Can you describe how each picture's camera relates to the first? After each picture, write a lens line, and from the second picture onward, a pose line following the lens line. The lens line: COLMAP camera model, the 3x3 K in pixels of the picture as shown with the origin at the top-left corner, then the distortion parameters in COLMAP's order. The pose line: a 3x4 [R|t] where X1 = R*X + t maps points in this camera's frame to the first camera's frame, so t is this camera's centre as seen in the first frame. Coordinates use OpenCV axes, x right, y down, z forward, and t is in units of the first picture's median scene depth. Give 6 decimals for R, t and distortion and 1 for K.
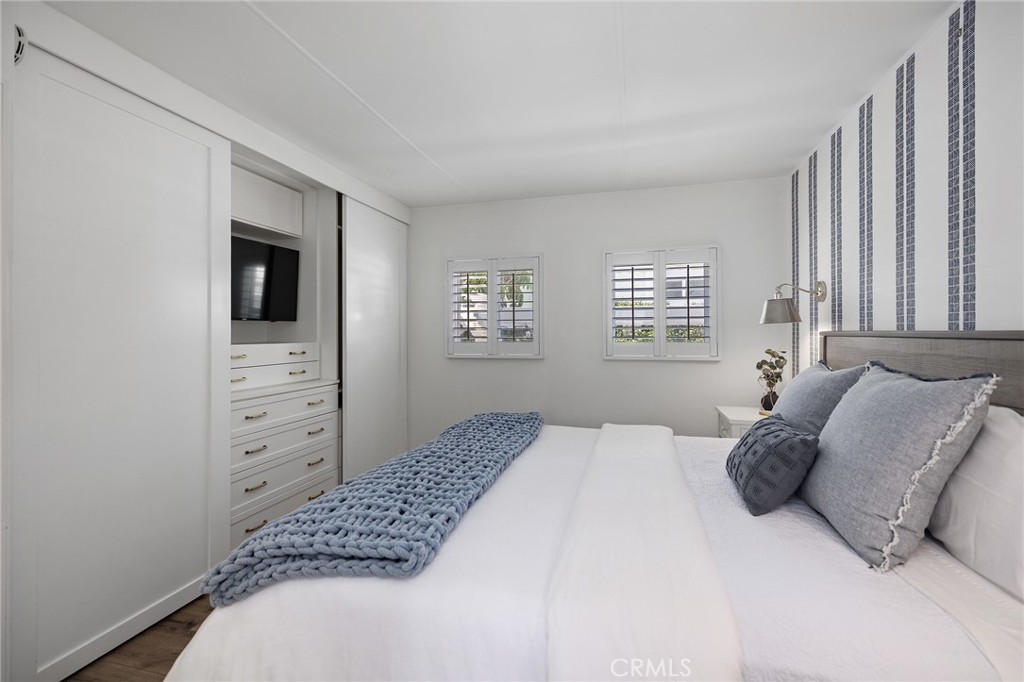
lens RADIAL K [[464.8, 0, 515.2], [0, 464.8, 333.0], [0, 0, 1]] dist [0.013649, 0.000241]
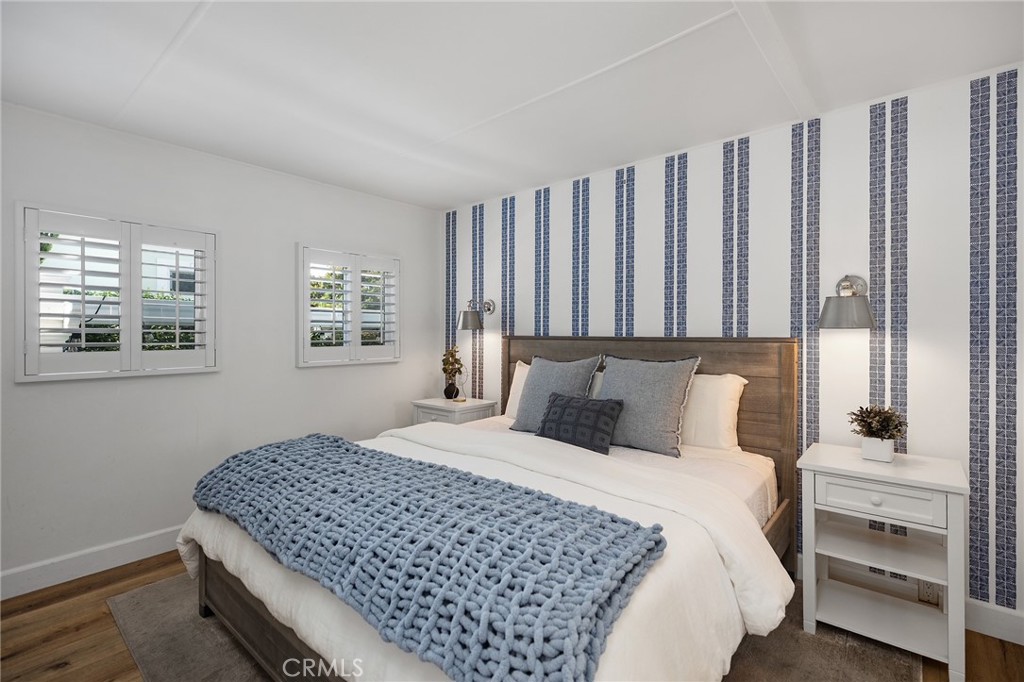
lens RADIAL K [[464.8, 0, 516.9], [0, 464.8, 339.9], [0, 0, 1]] dist [0.013649, 0.000241]
pose [[0.427251, -0.009304, 0.904085, -0.632605], [-0.001546, 0.999938, 0.011021, -0.007229], [-0.904132, -0.006107, 0.427211, 0.377704]]
